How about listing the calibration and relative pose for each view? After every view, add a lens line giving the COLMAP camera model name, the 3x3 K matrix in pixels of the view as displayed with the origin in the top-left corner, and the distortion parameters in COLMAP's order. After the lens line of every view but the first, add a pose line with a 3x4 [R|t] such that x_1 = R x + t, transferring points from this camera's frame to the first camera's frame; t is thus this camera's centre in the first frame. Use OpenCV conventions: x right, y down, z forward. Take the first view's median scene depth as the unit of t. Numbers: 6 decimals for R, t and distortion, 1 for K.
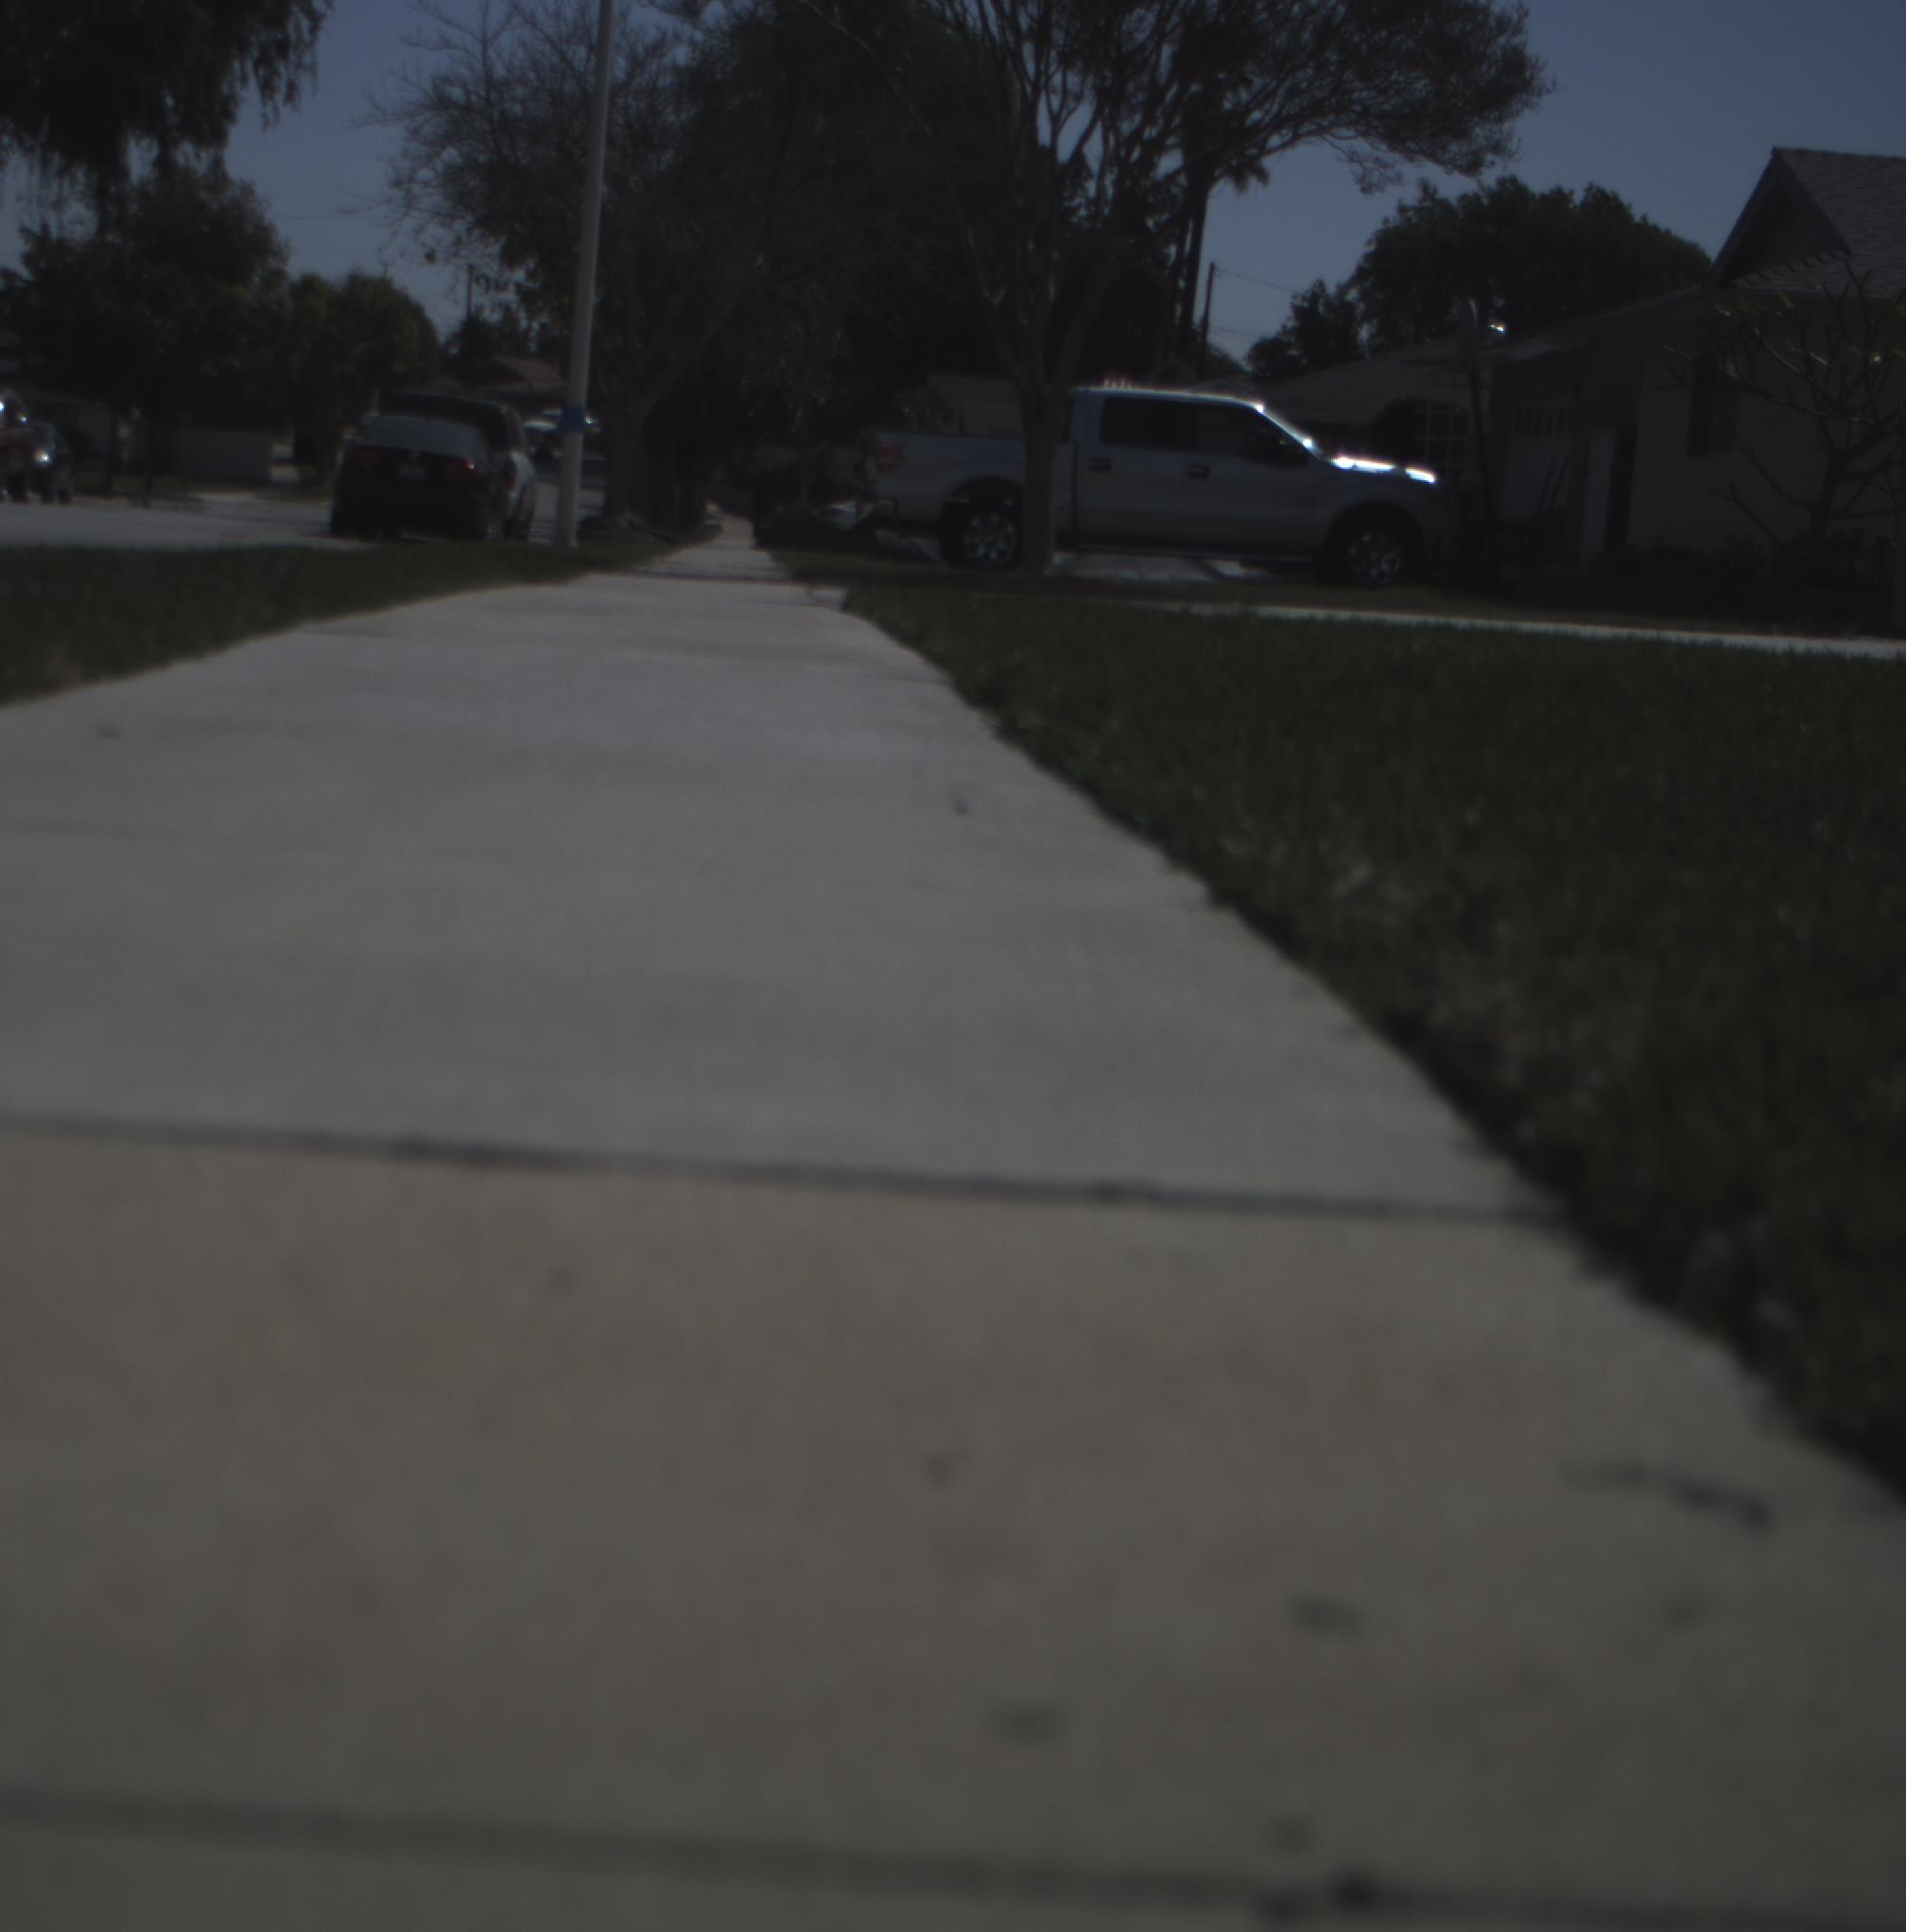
lens RADIAL K [[4327.6, 0, 729.6], [0, 4327.6, 960.1], [0, 0, 1]] dist [-0.168311, 0.818624]
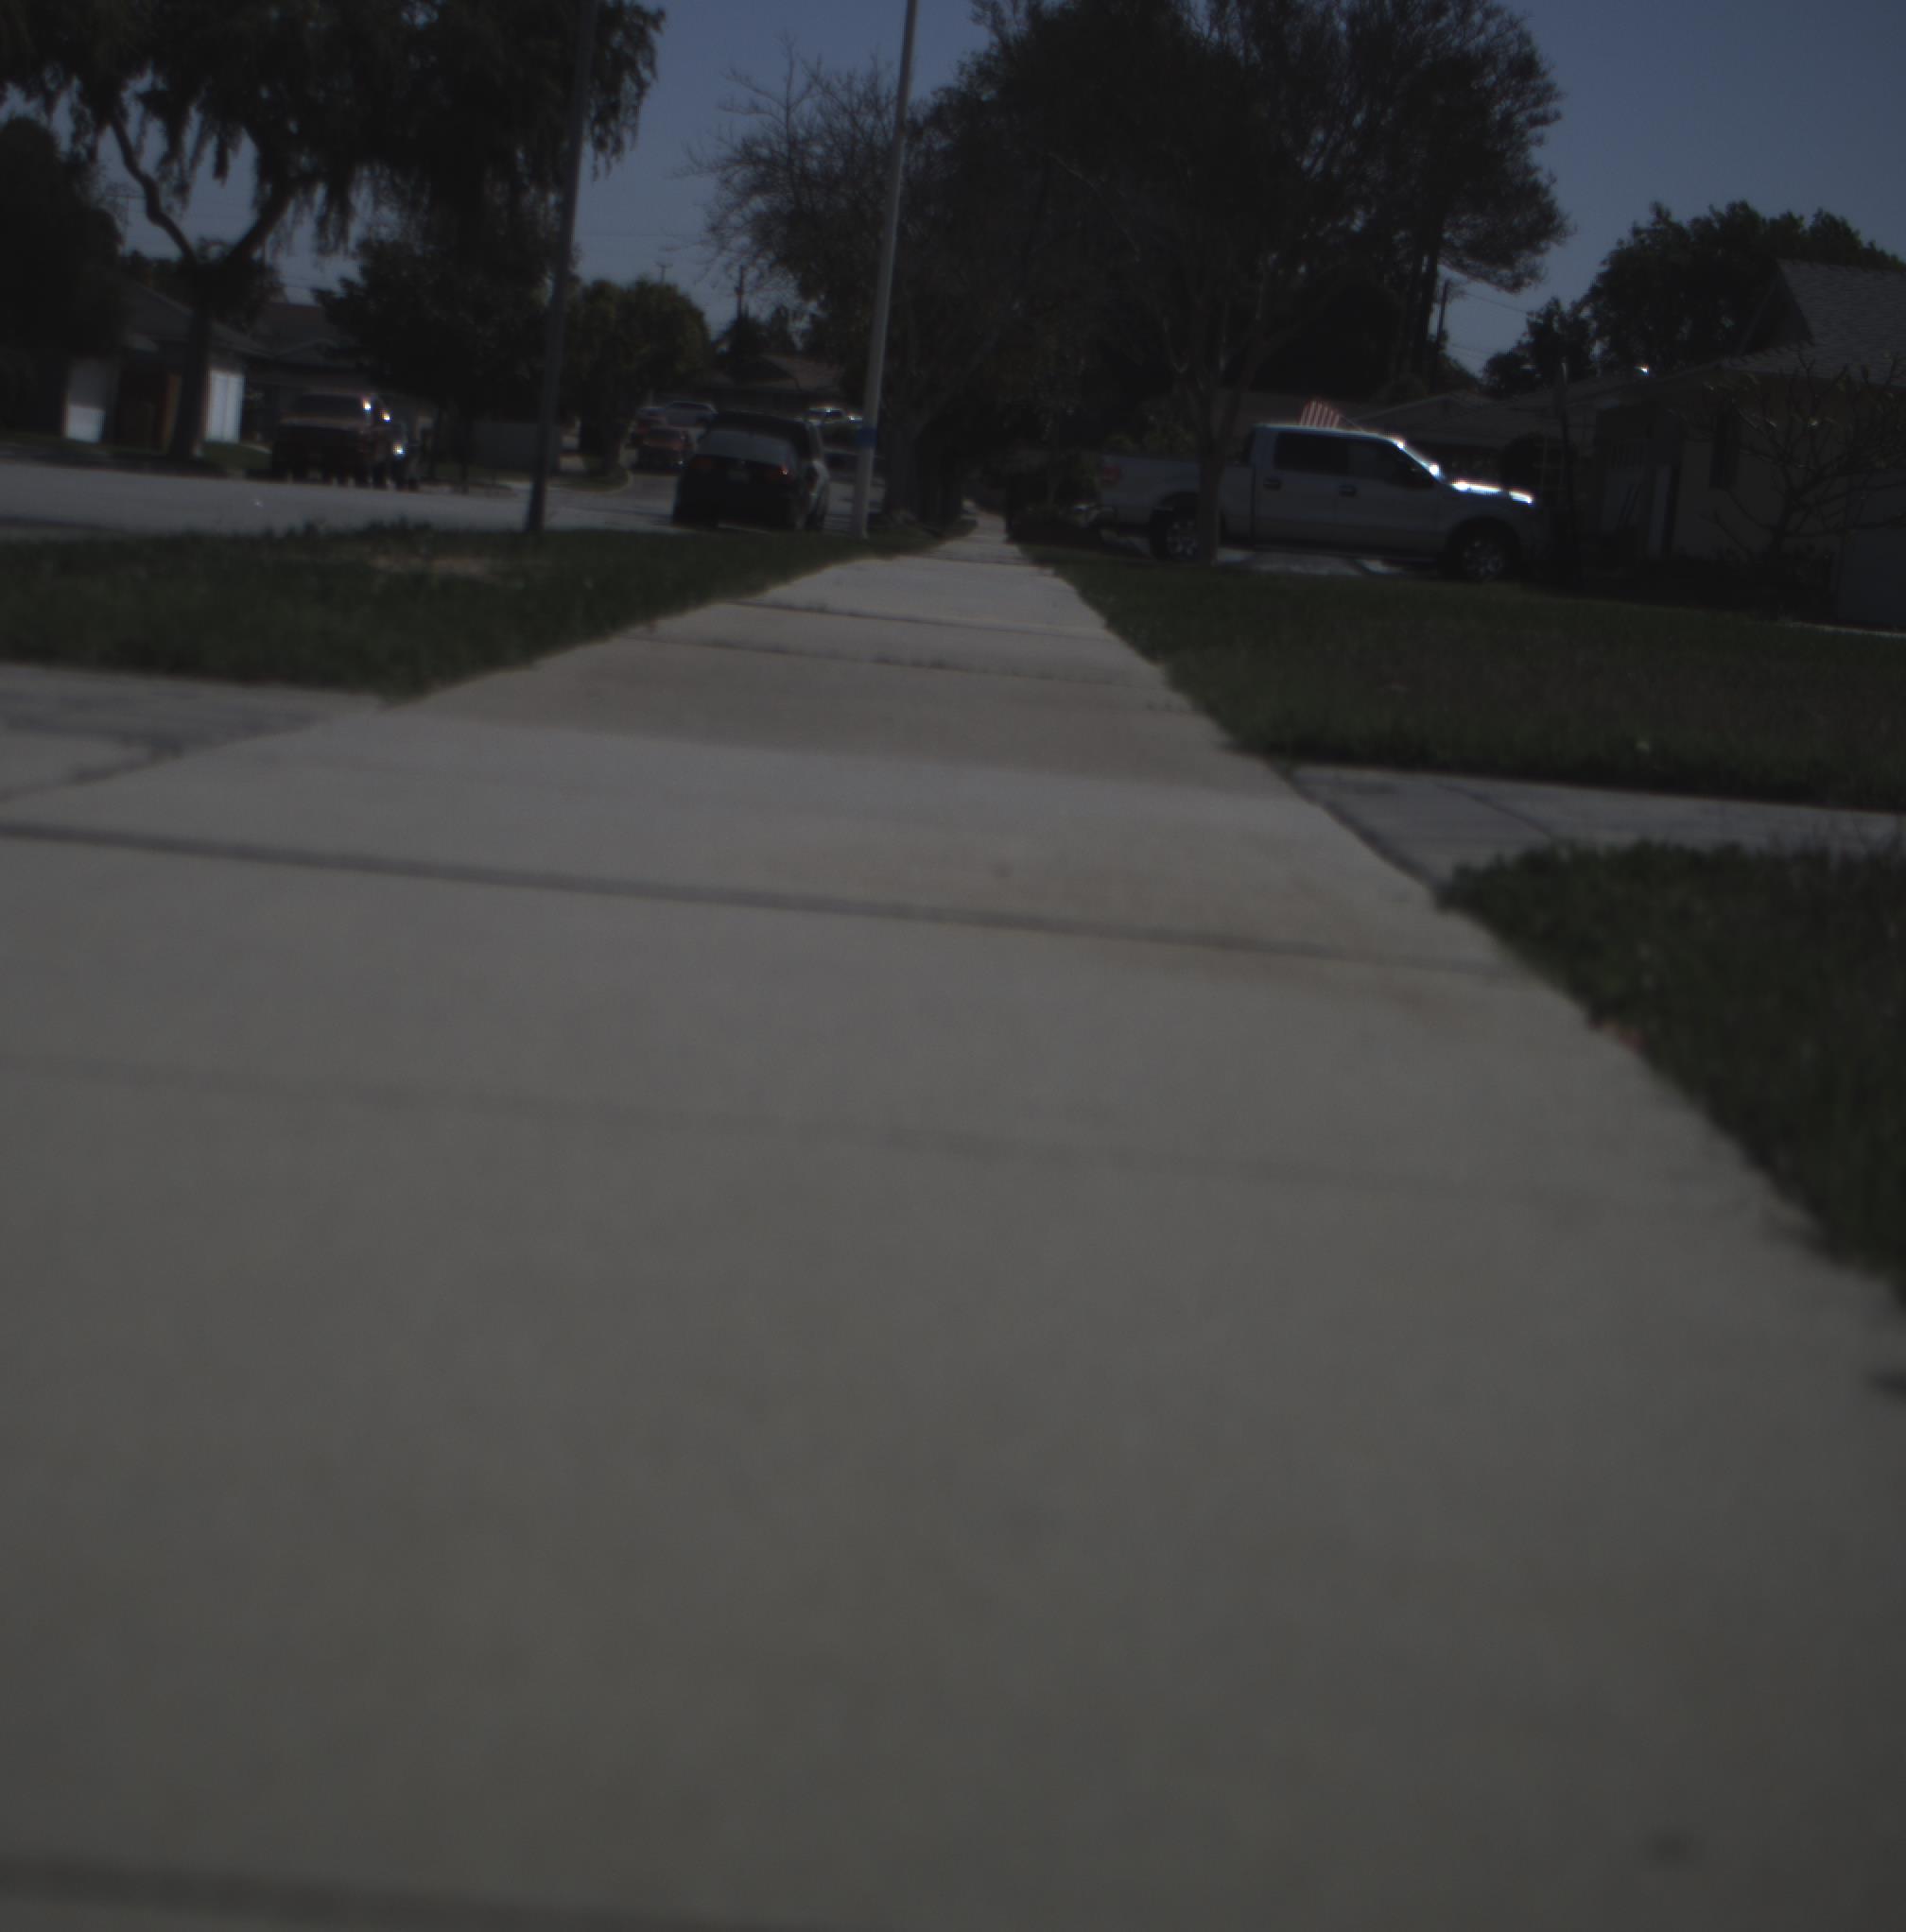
lens RADIAL K [[4327.6, 0, 729.6], [0, 4327.6, 960.1], [0, 0, 1]] dist [-0.168311, 0.818624]
pose [[0.998086, 0.027003, -0.055639, -0.000965], [-0.026893, 0.999635, 0.002728, 0.017202], [0.055693, -0.001227, 0.998447, -0.178075]]
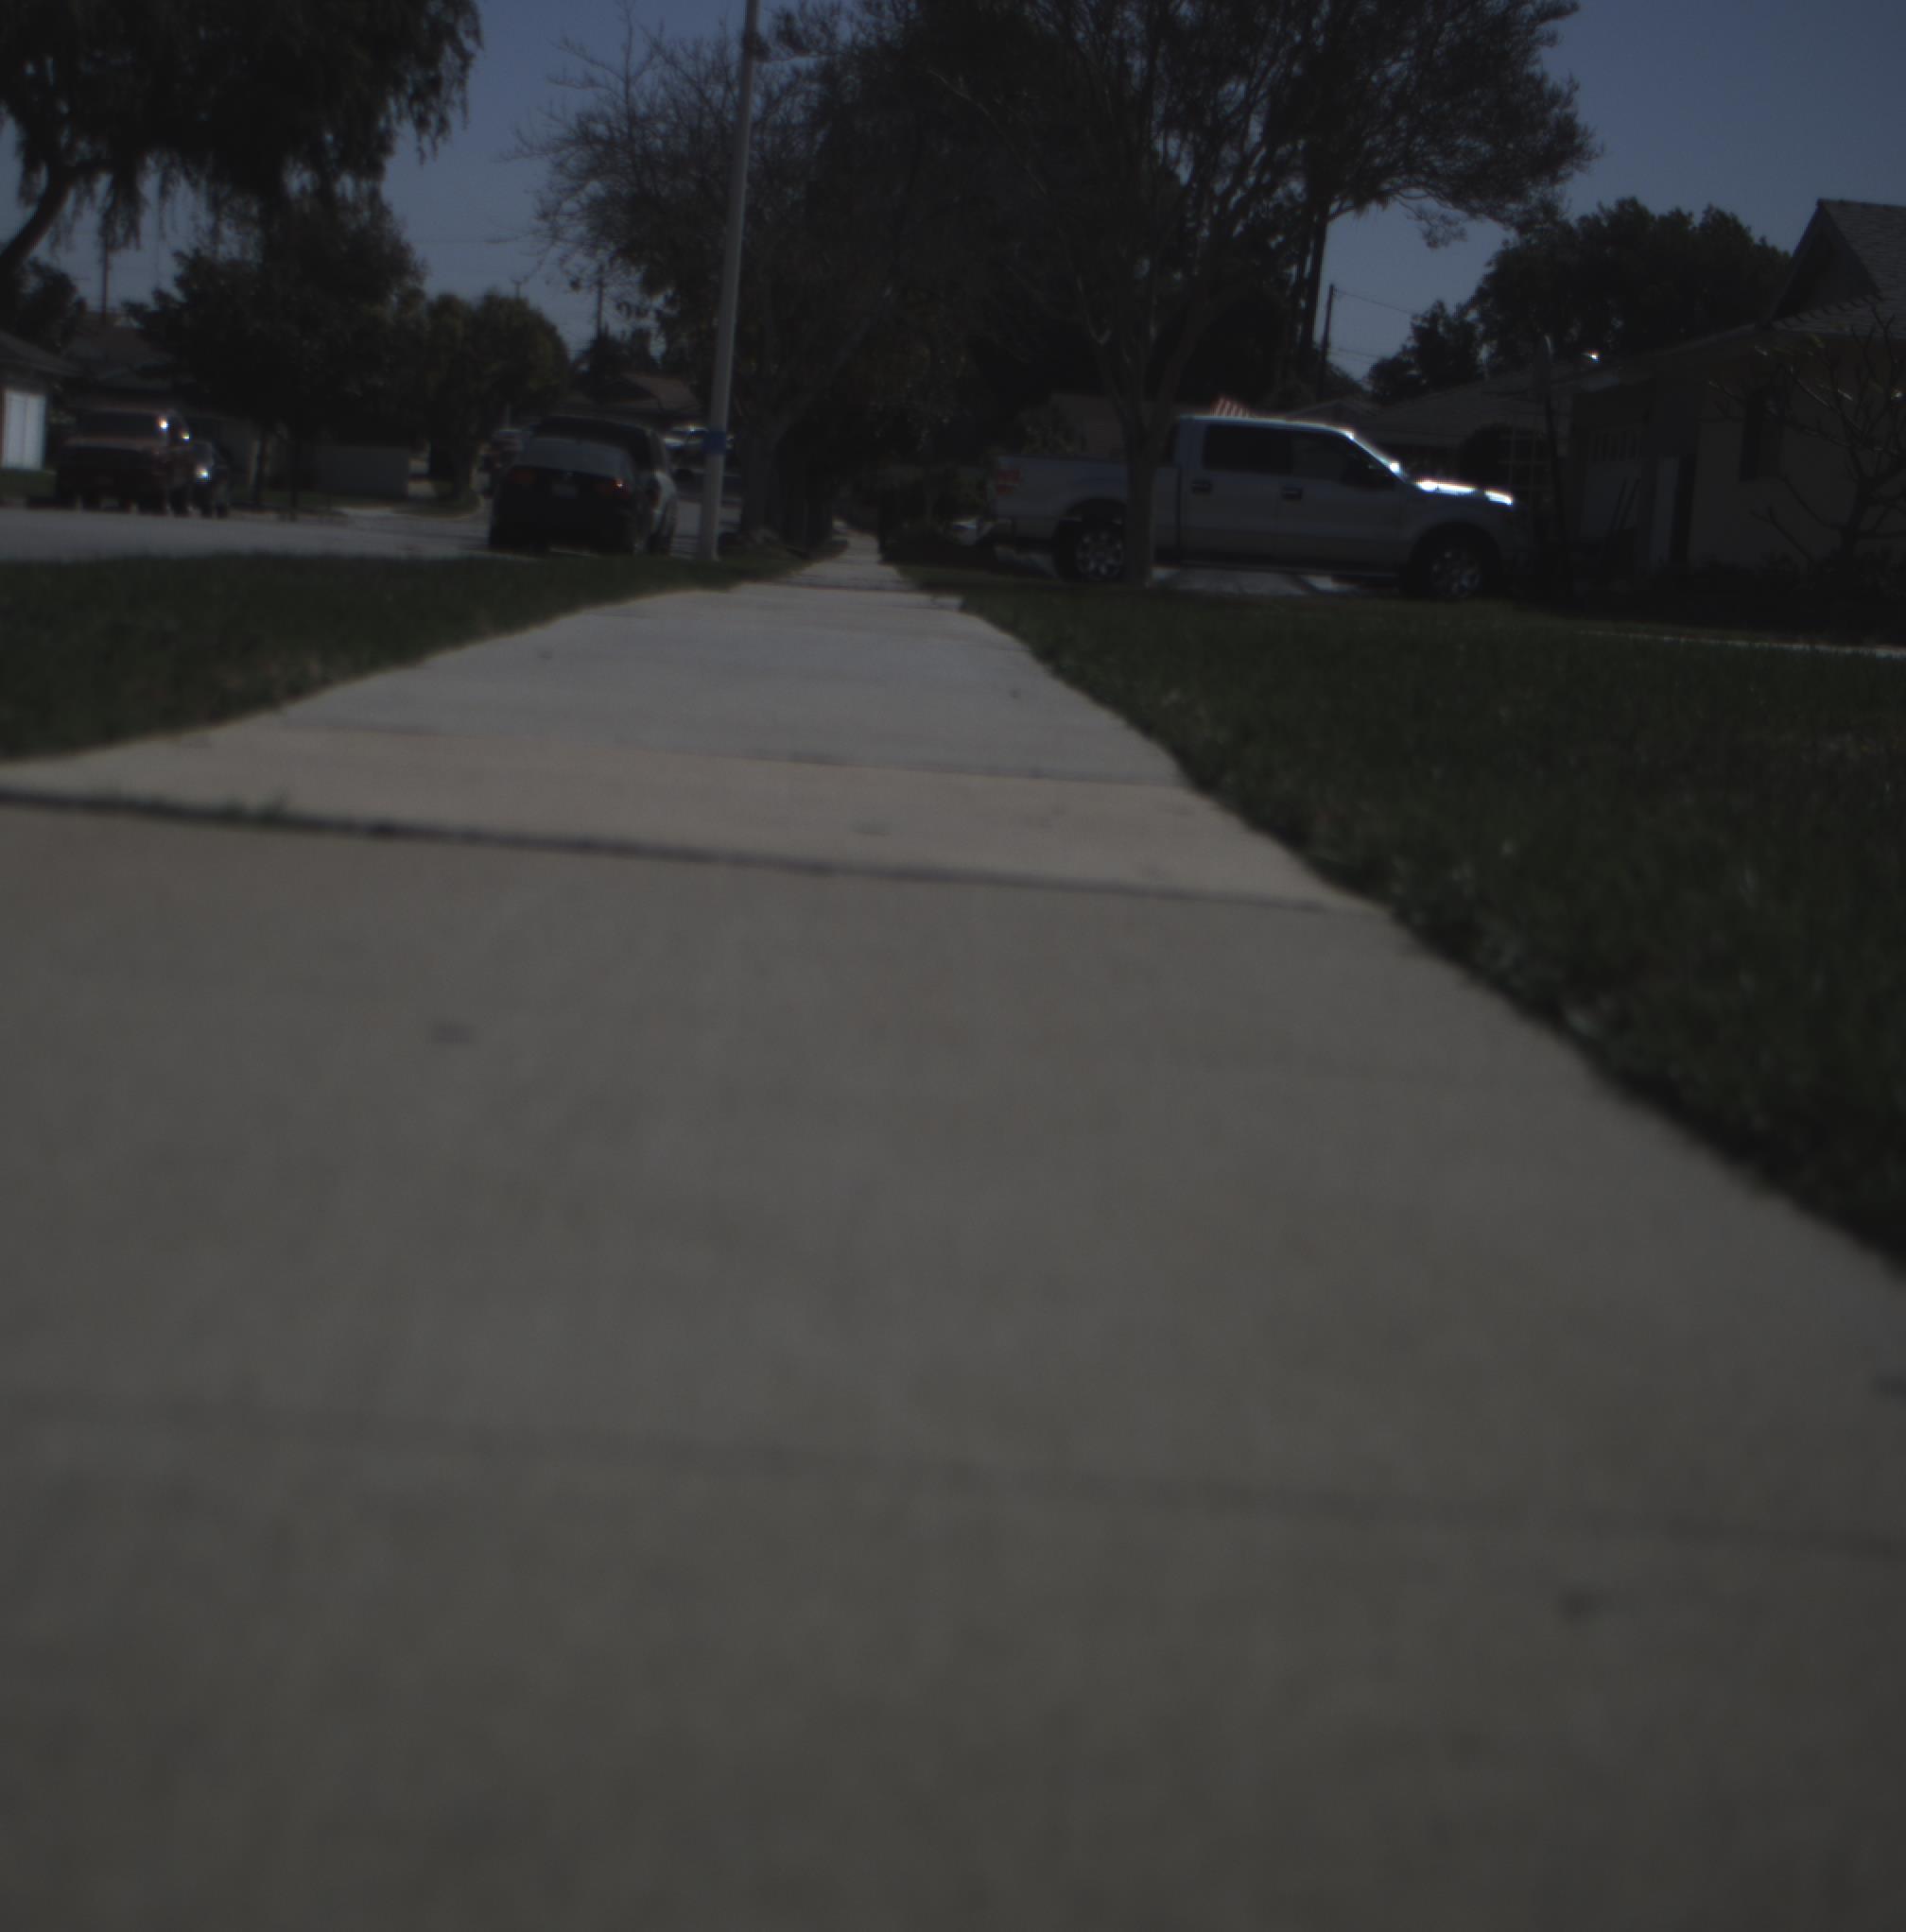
lens RADIAL K [[4327.6, 0, 729.6], [0, 4327.6, 960.1], [0, 0, 1]] dist [-0.168311, 0.818624]
pose [[0.999583, 0.006302, -0.028168, -0.000918], [-0.006401, 0.999974, -0.003440, 0.004967], [0.028145, 0.003618, 0.999597, -0.049731]]
